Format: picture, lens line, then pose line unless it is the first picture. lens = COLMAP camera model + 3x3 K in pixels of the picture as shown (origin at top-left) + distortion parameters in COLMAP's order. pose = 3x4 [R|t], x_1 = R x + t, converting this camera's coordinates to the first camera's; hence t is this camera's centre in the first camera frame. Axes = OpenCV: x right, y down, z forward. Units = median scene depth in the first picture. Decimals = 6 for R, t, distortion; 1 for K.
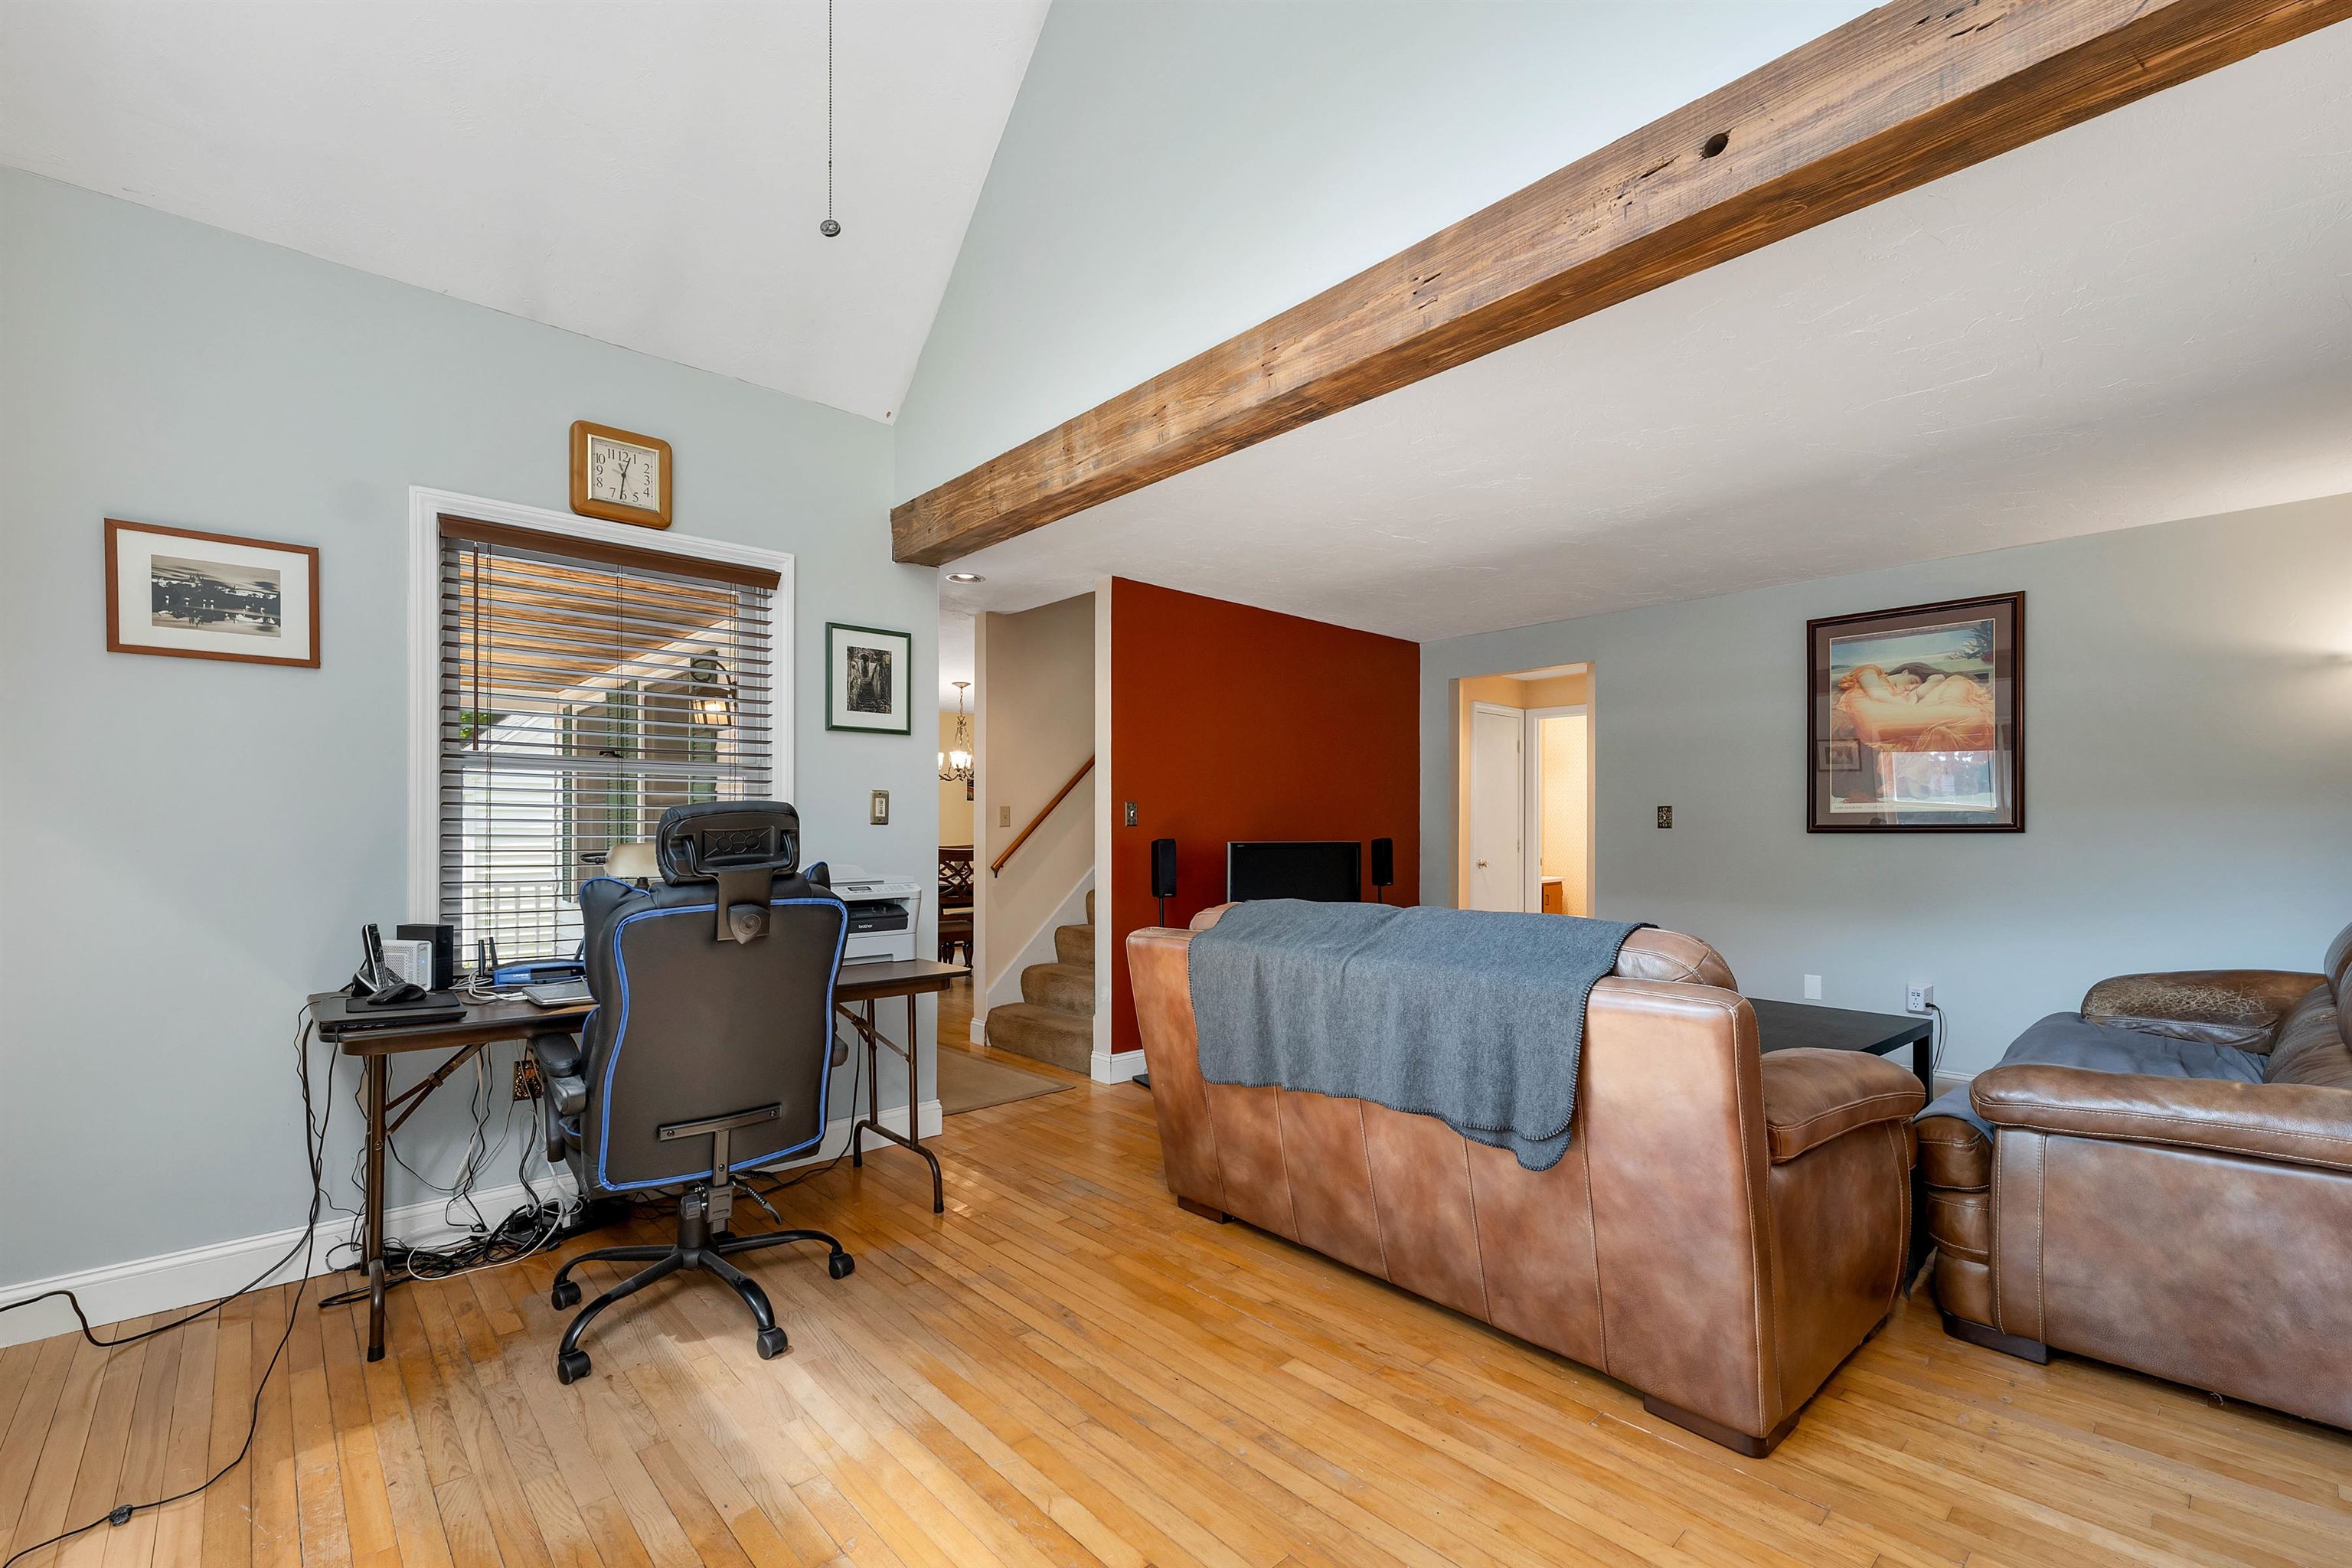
lens RADIAL K [[1014.7, 0, 1172.0], [0, 1014.7, 833.1], [0, 0, 1]] dist [0.001024, 0.000205]
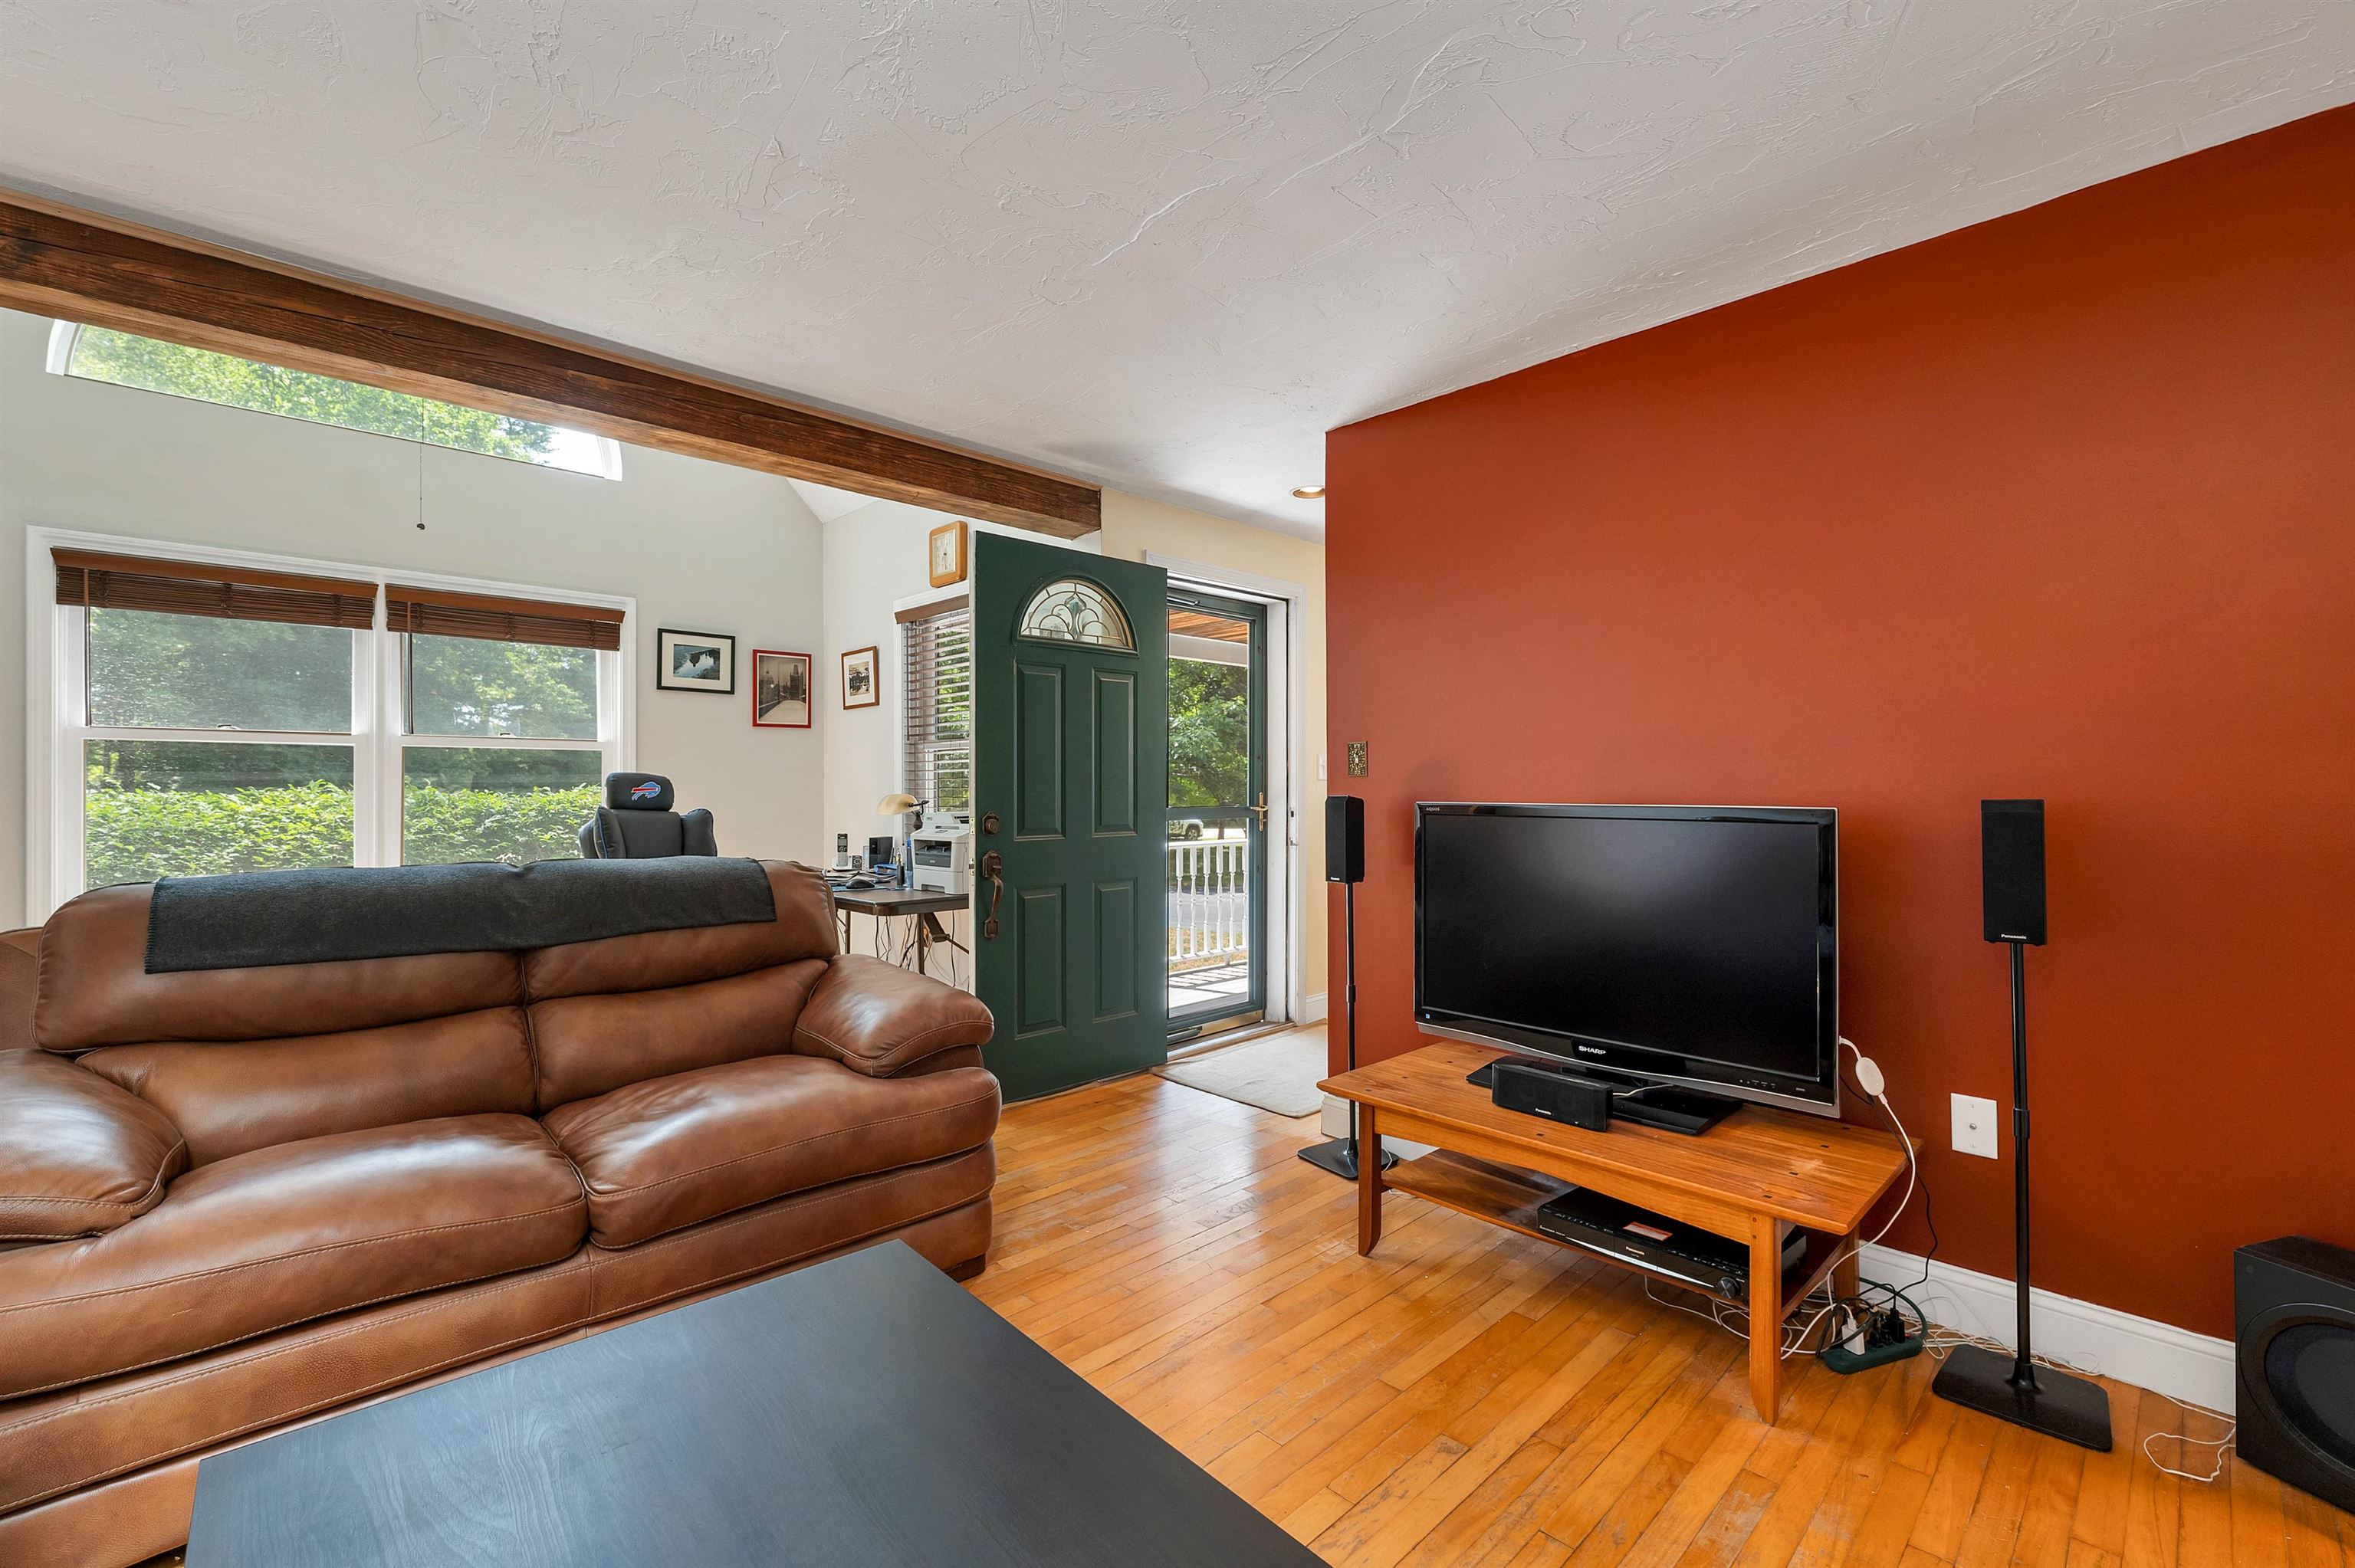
lens RADIAL K [[999.5, 0, 1177.5], [0, 999.5, 784.0], [0, 0, 1]] dist [-0.000455, 0.000037]
pose [[0.029358, -0.006093, -0.999550, 0.827627], [-0.001602, 0.999980, -0.006143, 0.002905], [0.999568, 0.001782, 0.029347, 1.106351]]
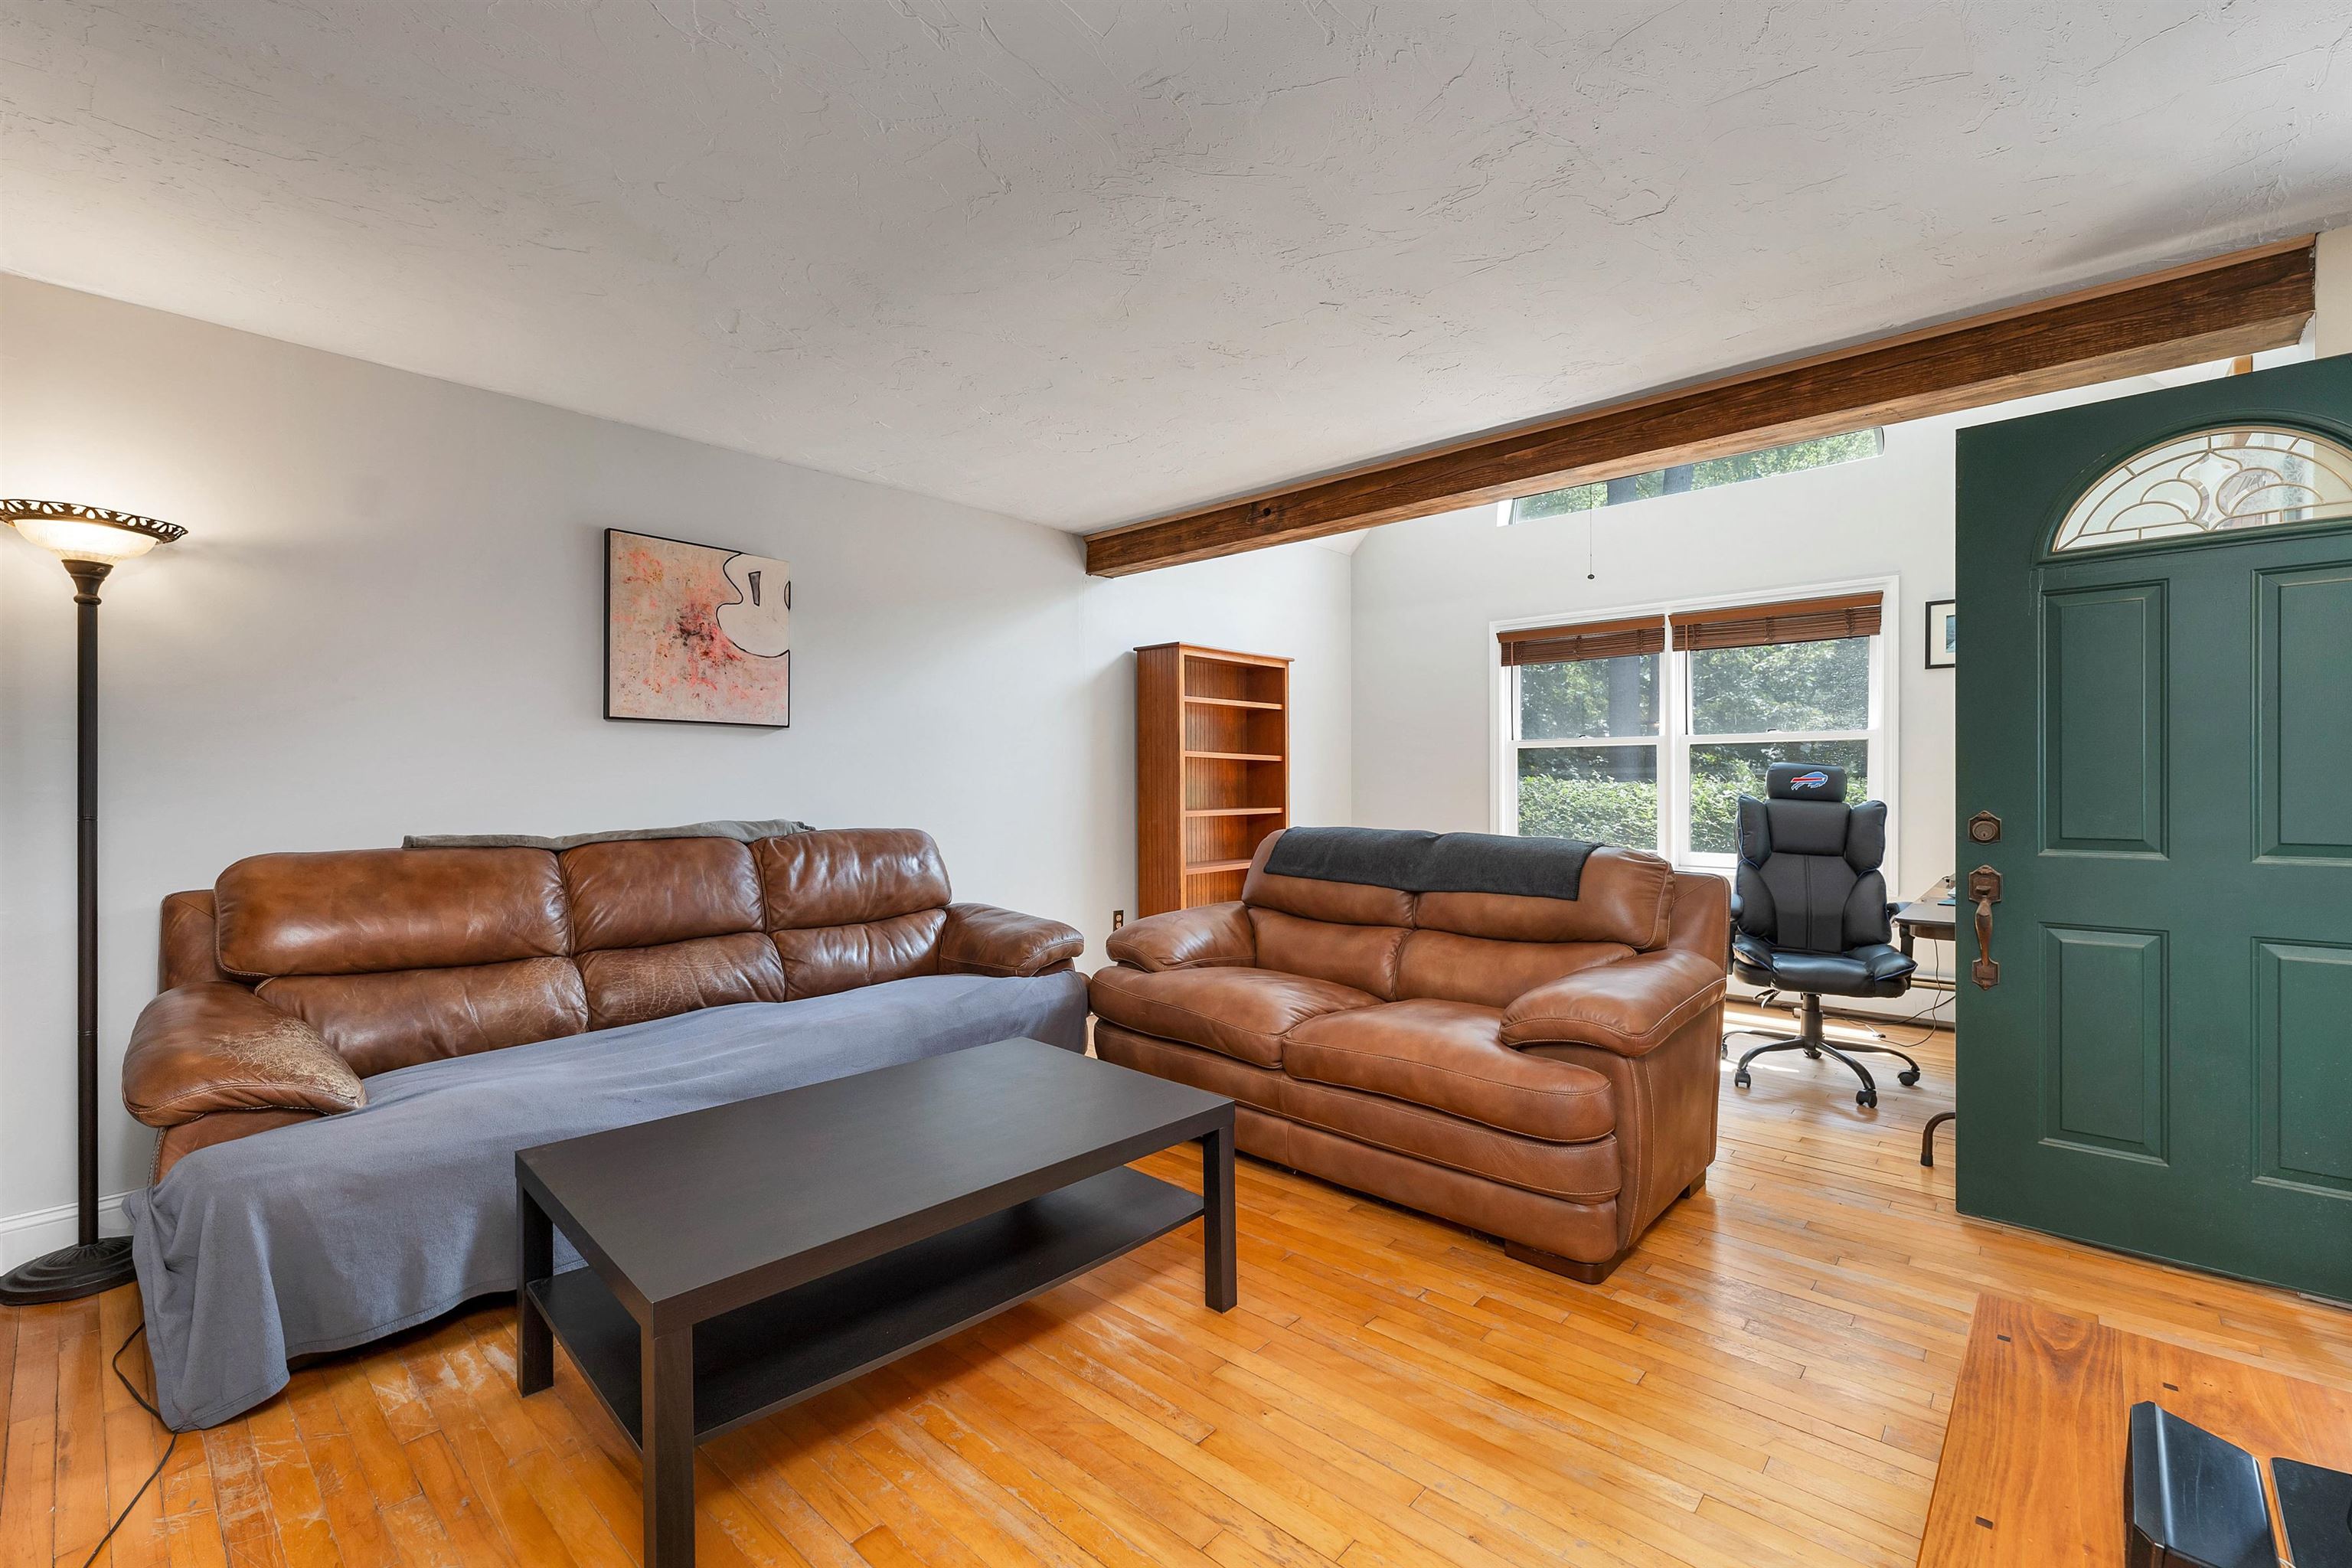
lens RADIAL K [[998.4, 0, 1176.0], [0, 998.4, 784.0], [0, 0, 1]] dist [-0.000455, 0.000037]
pose [[-0.995318, 0.002268, -0.096625, 0.489029], [0.001706, 0.999981, 0.005898, 0.000666], [0.096636, 0.005706, -0.995303, 1.589468]]
